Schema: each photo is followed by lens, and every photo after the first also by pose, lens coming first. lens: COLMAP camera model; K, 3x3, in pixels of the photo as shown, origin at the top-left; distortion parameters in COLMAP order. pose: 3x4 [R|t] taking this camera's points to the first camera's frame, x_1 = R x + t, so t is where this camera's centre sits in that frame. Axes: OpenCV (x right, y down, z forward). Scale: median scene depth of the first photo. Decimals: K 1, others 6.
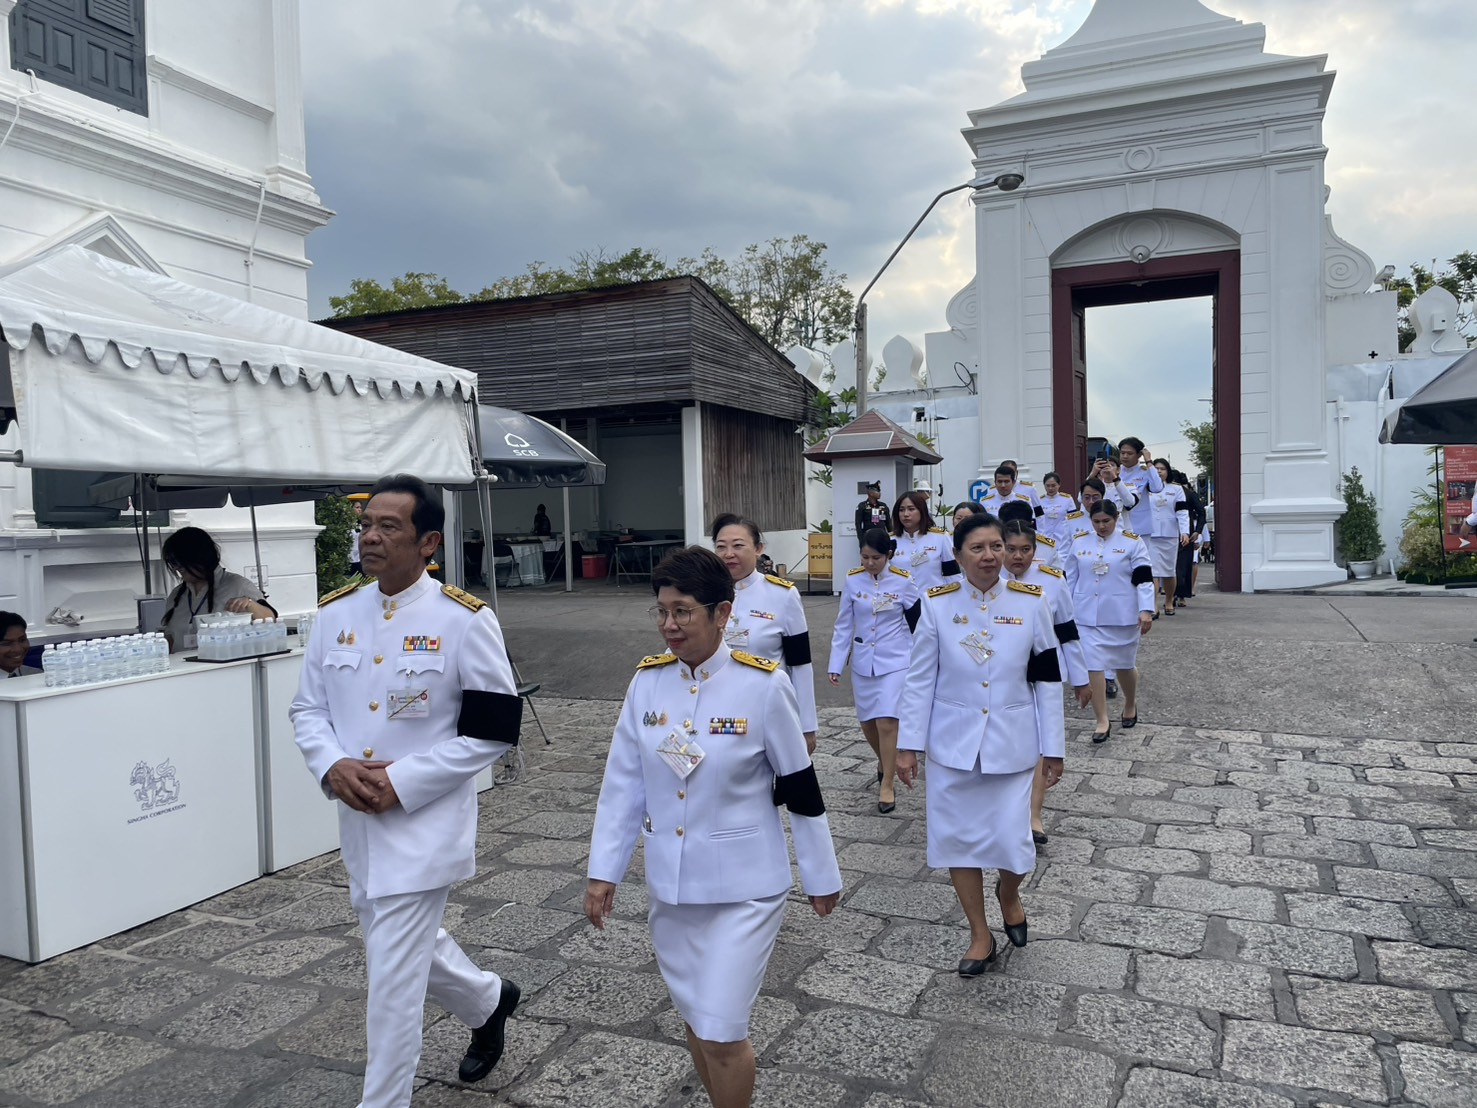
lens RADIAL K [[1153.5, 0, 738.5], [0, 1153.5, 554.0], [0, 0, 1]] dist [0.058204, -0.001516]
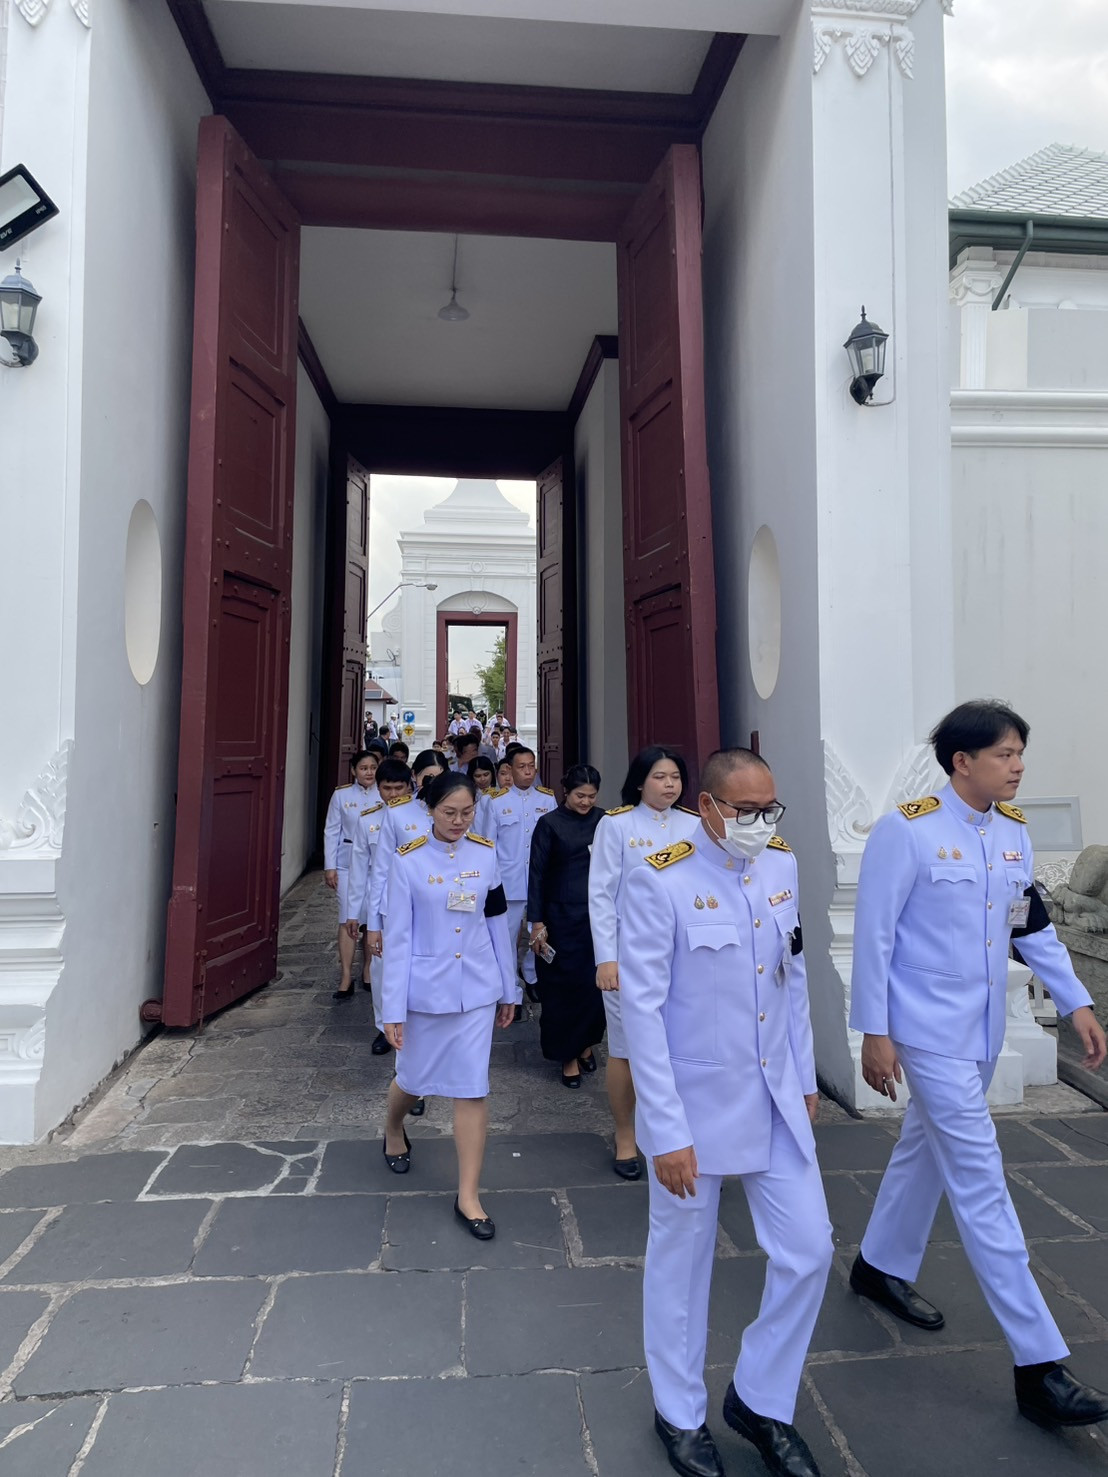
lens RADIAL K [[1056.4, 0, 554.0], [0, 1056.4, 738.5], [0, 0, 1]] dist [-0.000842, -0.001417]
pose [[0.896631, 0.028724, 0.441845, -0.376188], [-0.023428, 0.999573, -0.017440, 0.013205], [-0.442157, 0.005286, 0.896922, -0.801267]]
